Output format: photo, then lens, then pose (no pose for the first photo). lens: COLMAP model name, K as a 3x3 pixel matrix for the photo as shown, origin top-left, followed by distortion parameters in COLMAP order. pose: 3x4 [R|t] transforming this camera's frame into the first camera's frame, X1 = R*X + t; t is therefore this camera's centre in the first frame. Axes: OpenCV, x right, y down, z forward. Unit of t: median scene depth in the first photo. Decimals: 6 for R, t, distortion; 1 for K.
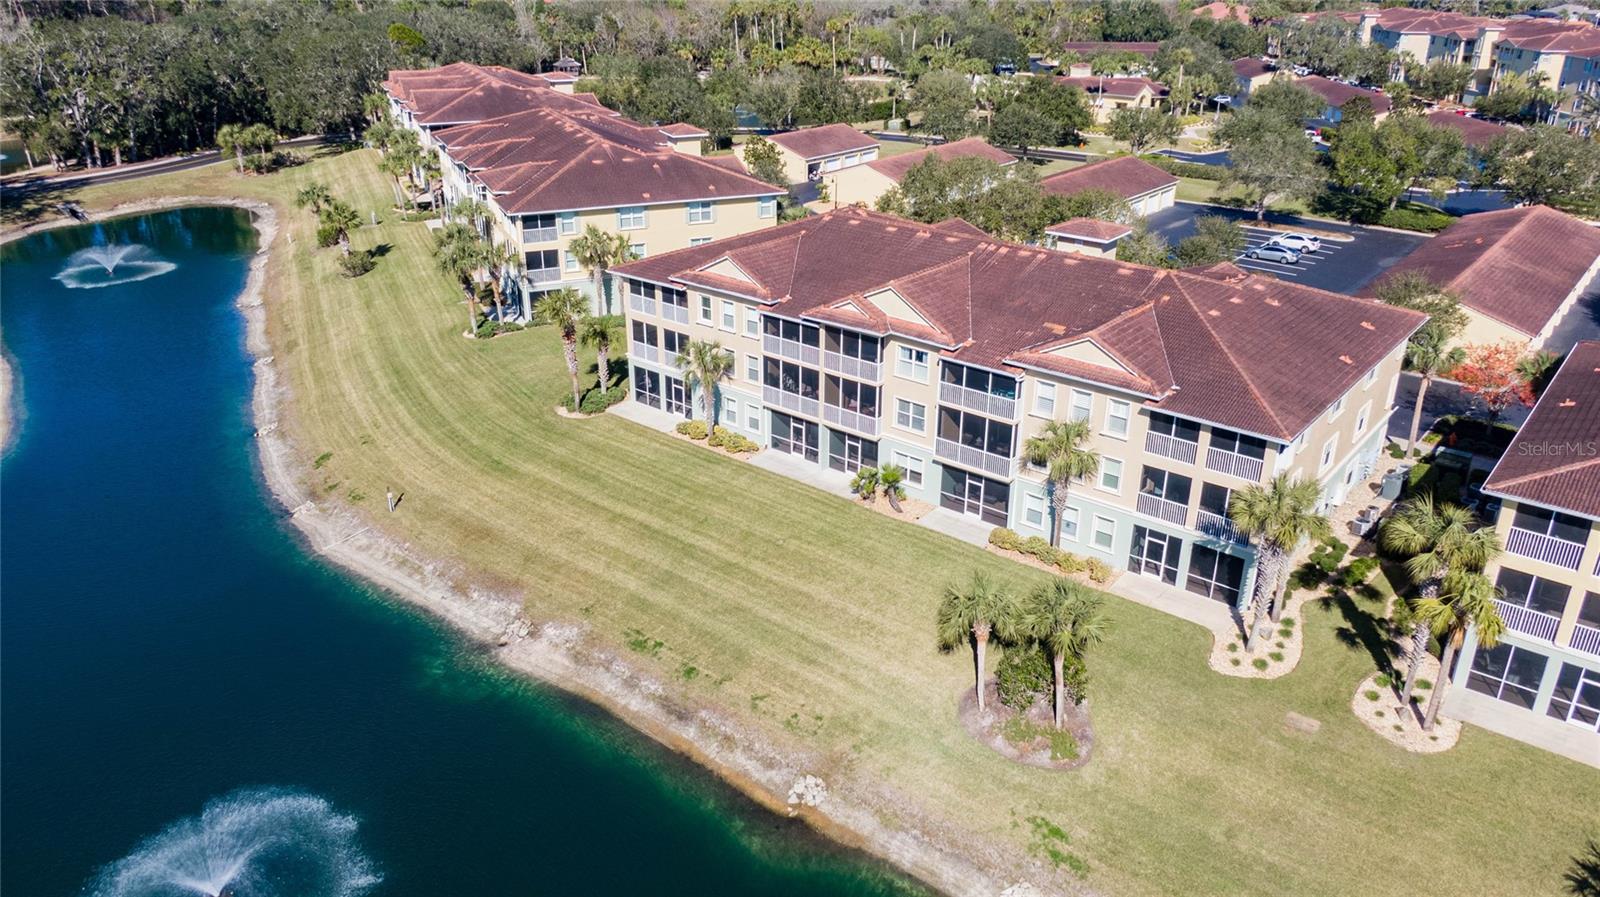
lens RADIAL K [[1143.1, 0, 800.0], [0, 1143.1, 448.5], [0, 0, 1]] dist [0.049049, -0.066268]
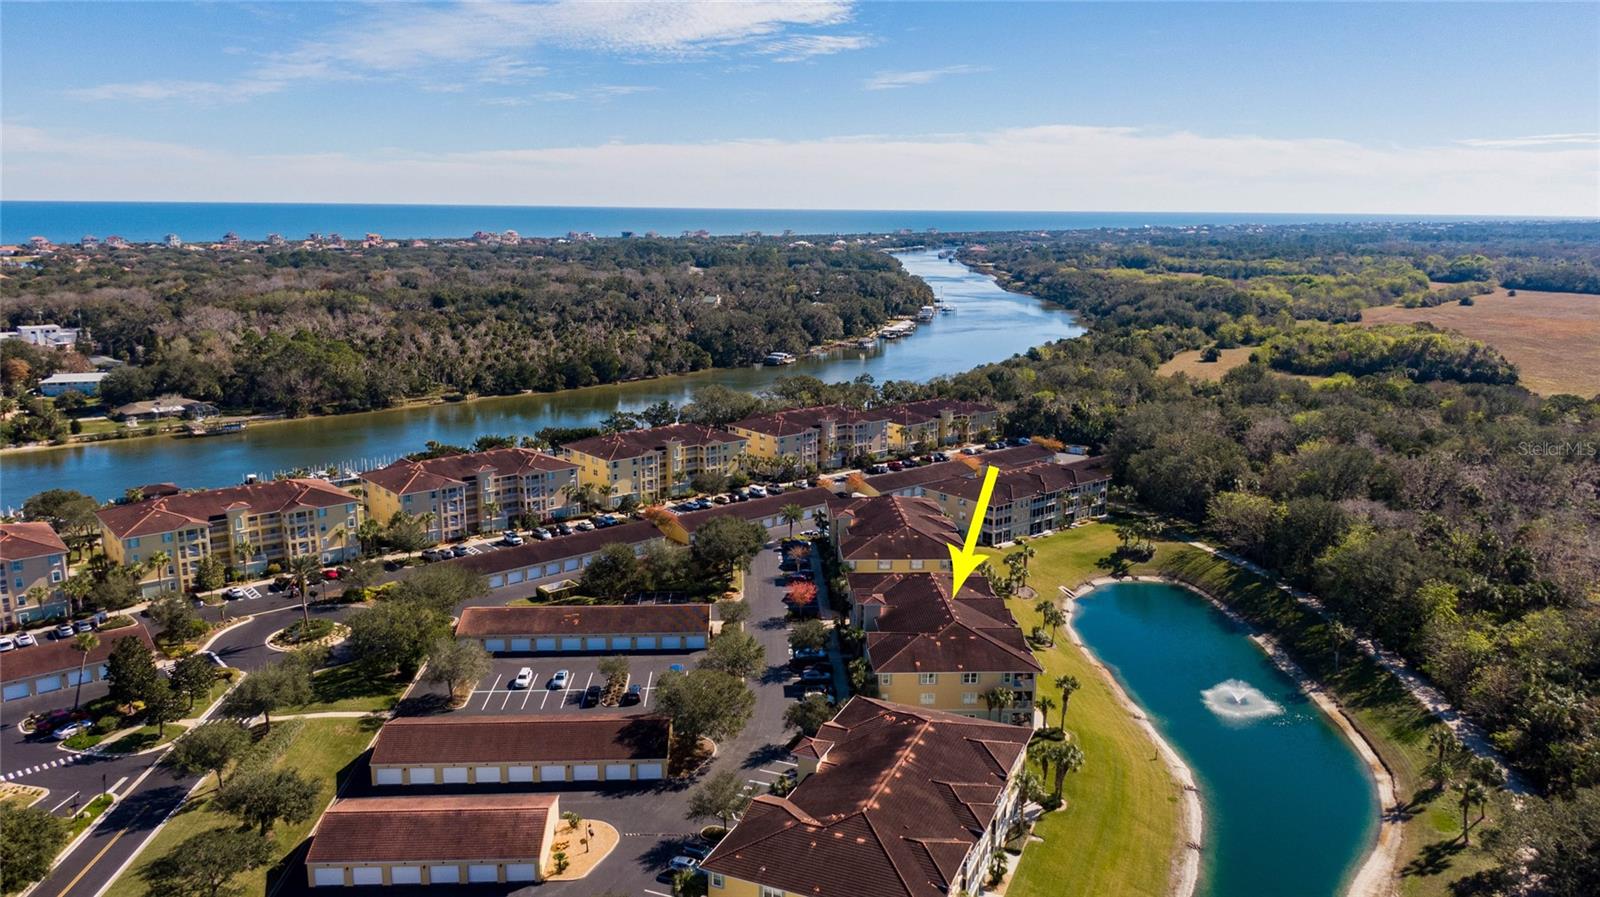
lens RADIAL K [[1142.2, 0, 803.6], [0, 1142.2, 444.2], [0, 0, 1]] dist [0.068044, -0.113534]
pose [[-0.679290, -0.163073, 0.715522, -1.492929], [0.281607, 0.842436, 0.459345, -1.826715], [-0.677689, 0.513525, -0.526336, 2.488182]]
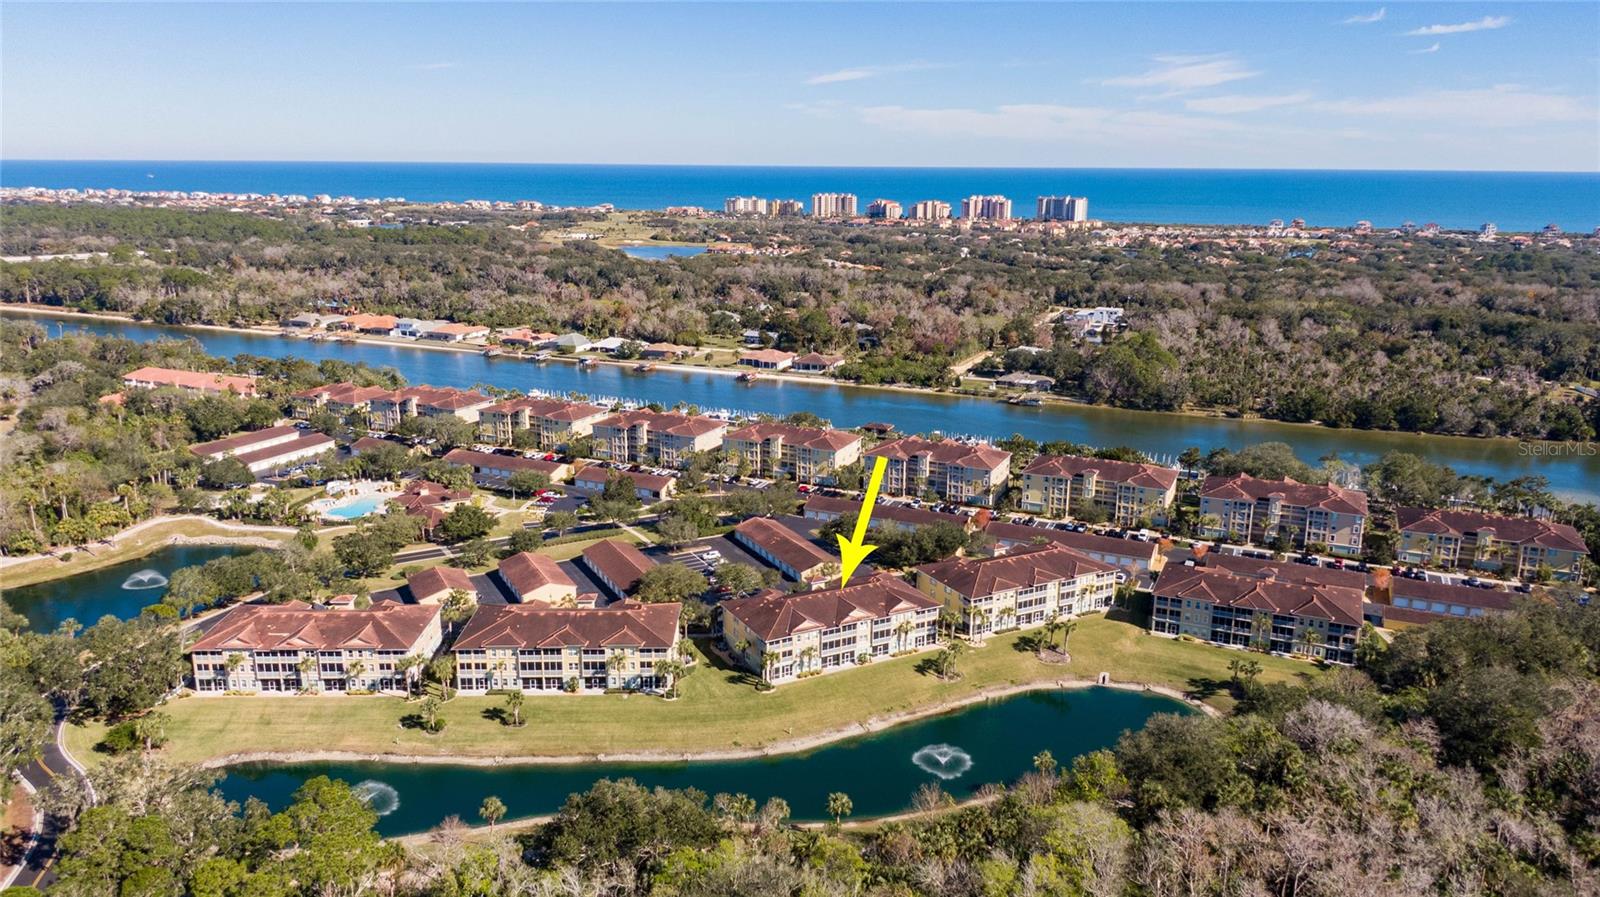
lens RADIAL K [[1142.2, 0, 803.6], [0, 1142.2, 444.2], [0, 0, 1]] dist [0.068044, -0.113534]
pose [[0.384872, -0.225154, 0.895086, -3.140666], [0.366000, 0.927512, 0.075936, -0.958628], [-0.847300, 0.298376, 0.439380, -0.695788]]
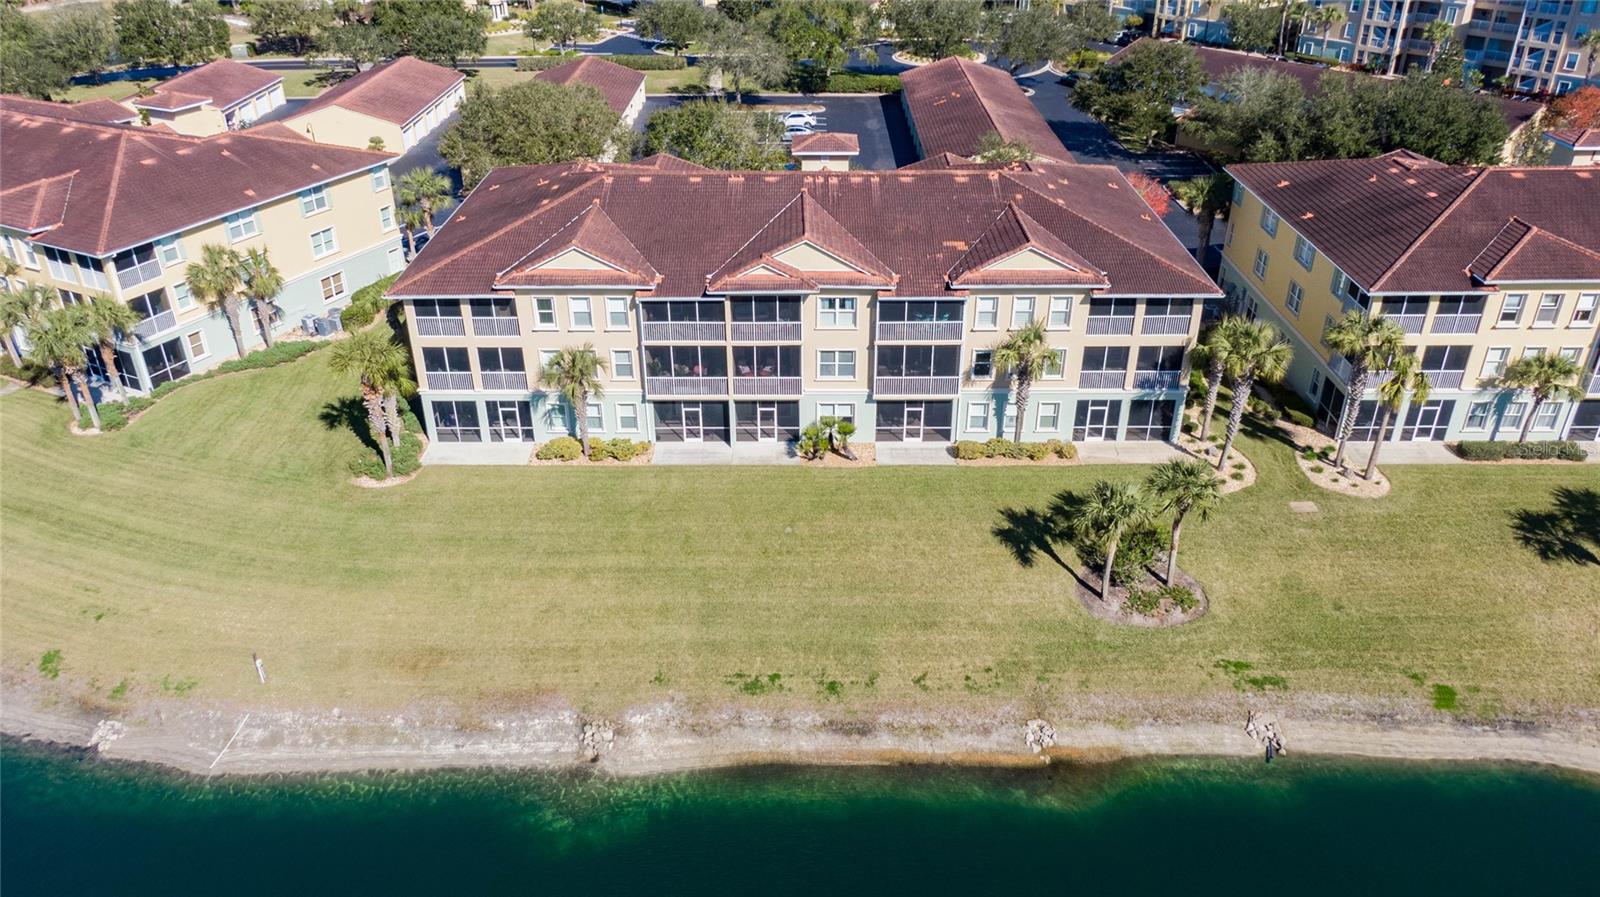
lens RADIAL K [[1143.9, 0, 803.7], [0, 1143.9, 449.9], [0, 0, 1]] dist [0.031883, -0.042855]
pose [[0.773605, -0.318198, 0.547983, -0.465563], [0.262865, 0.948009, 0.179388, -0.135759], [-0.576574, 0.005270, 0.817028, 0.198036]]
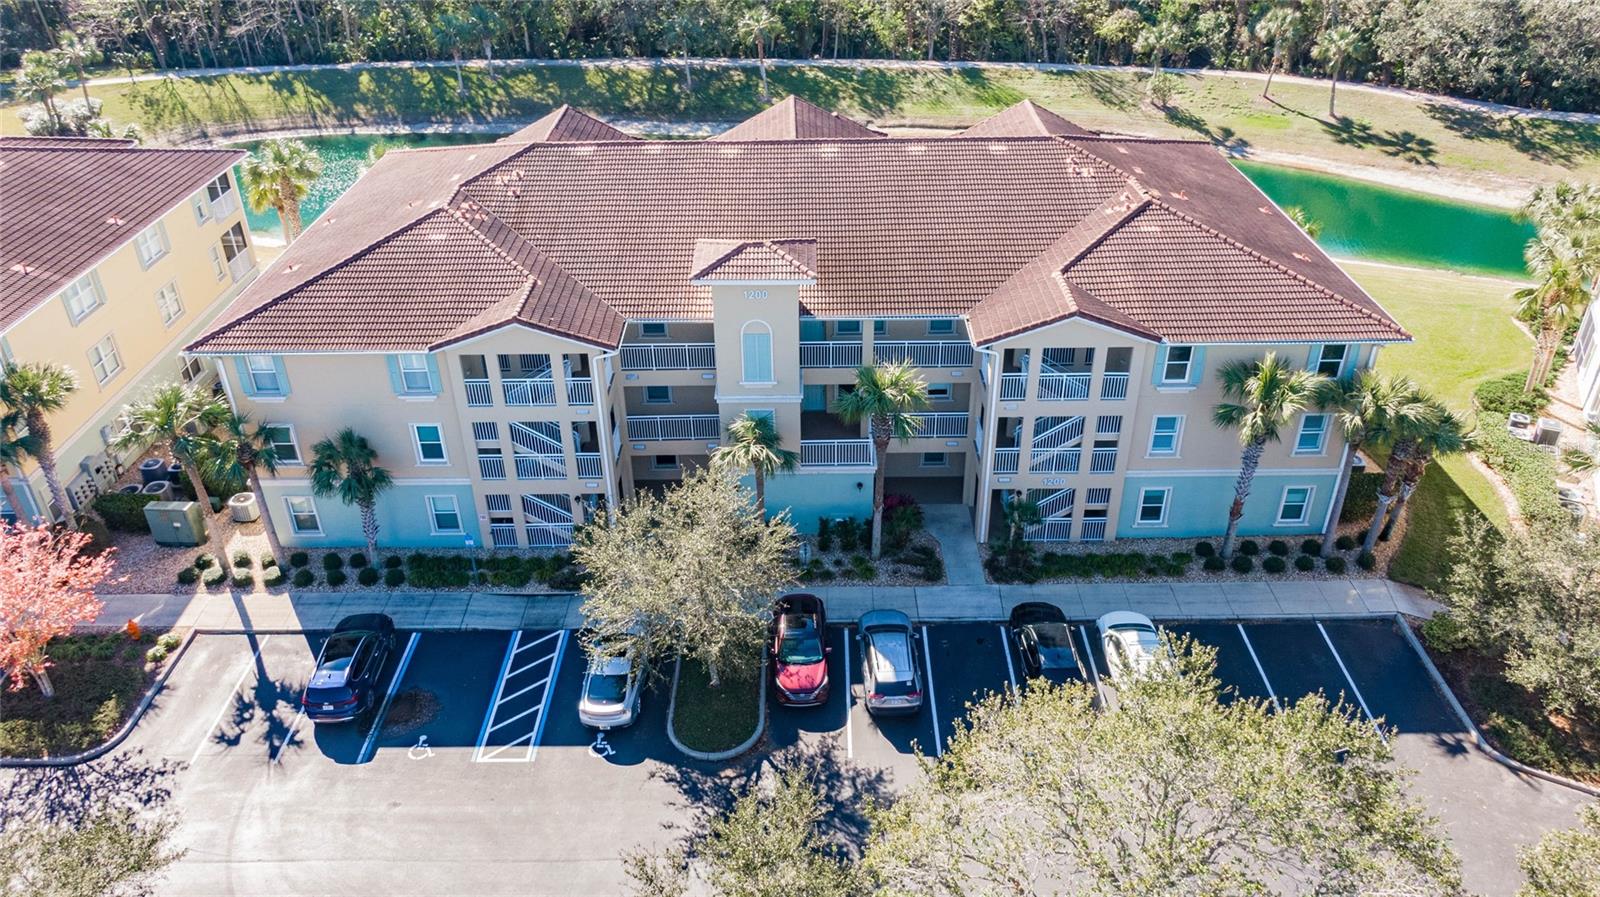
lens RADIAL K [[1143.9, 0, 803.7], [0, 1143.9, 449.9], [0, 0, 1]] dist [0.031883, -0.042855]
pose [[-0.768337, 0.334609, -0.545614, 0.643652], [-0.250257, 0.627542, 0.737267, -0.614142], [0.589092, 0.703014, -0.398425, 1.466623]]
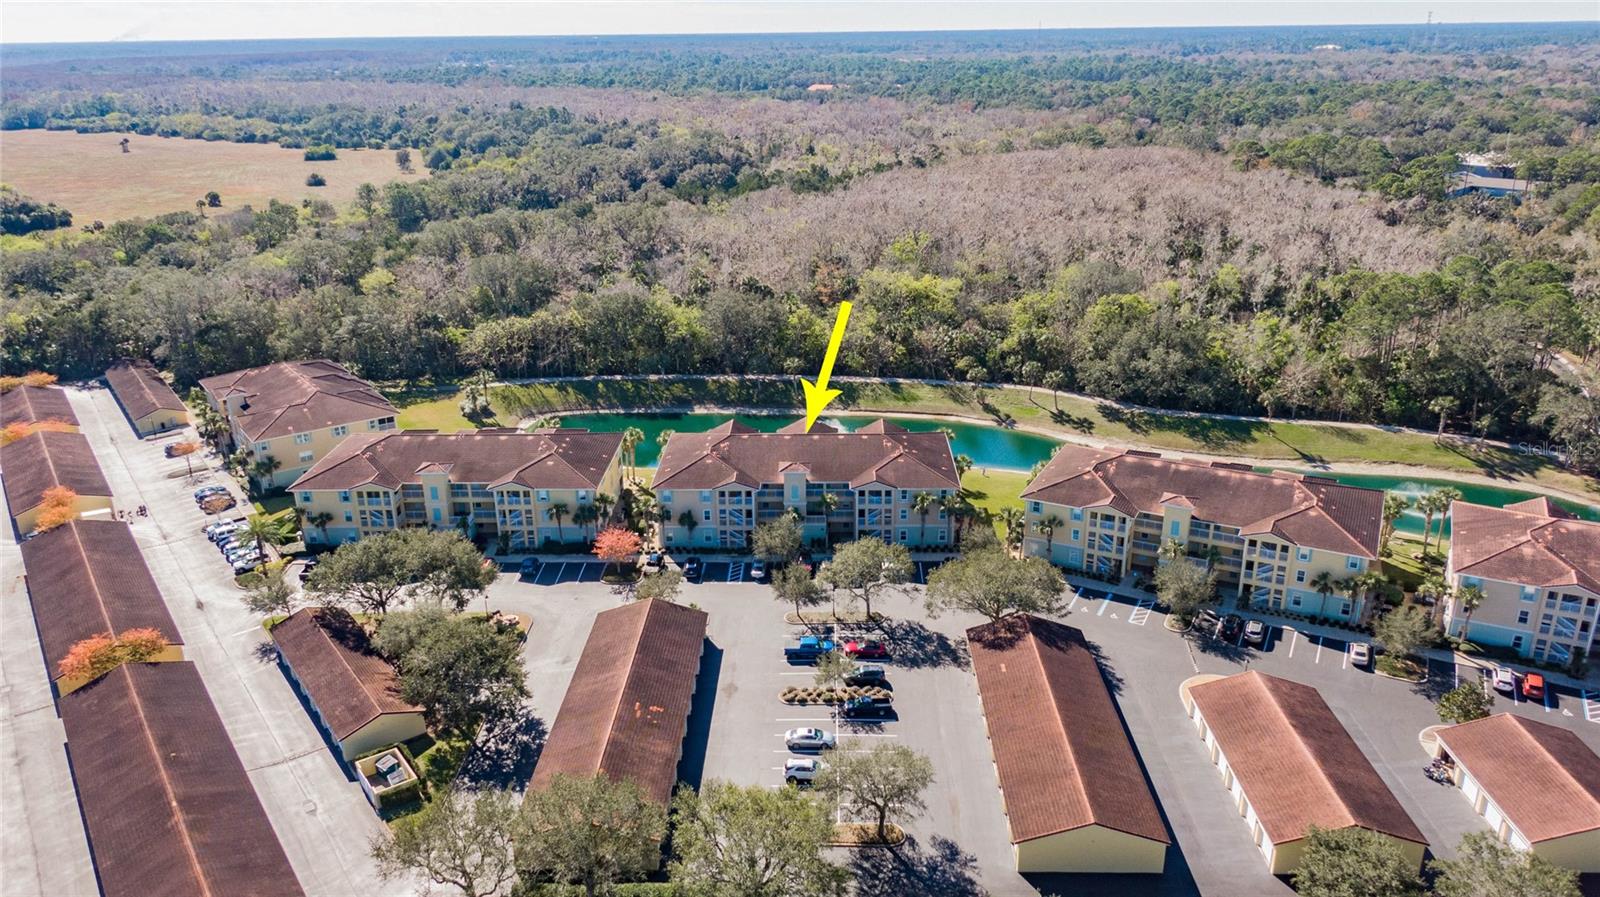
lens RADIAL K [[1142.2, 0, 803.6], [0, 1142.2, 444.2], [0, 0, 1]] dist [0.068044, -0.113534]
pose [[-0.782067, 0.214296, -0.585191, 1.685888], [-0.243303, 0.759505, 0.603287, -1.721221], [0.573737, 0.614190, -0.541845, 2.427321]]
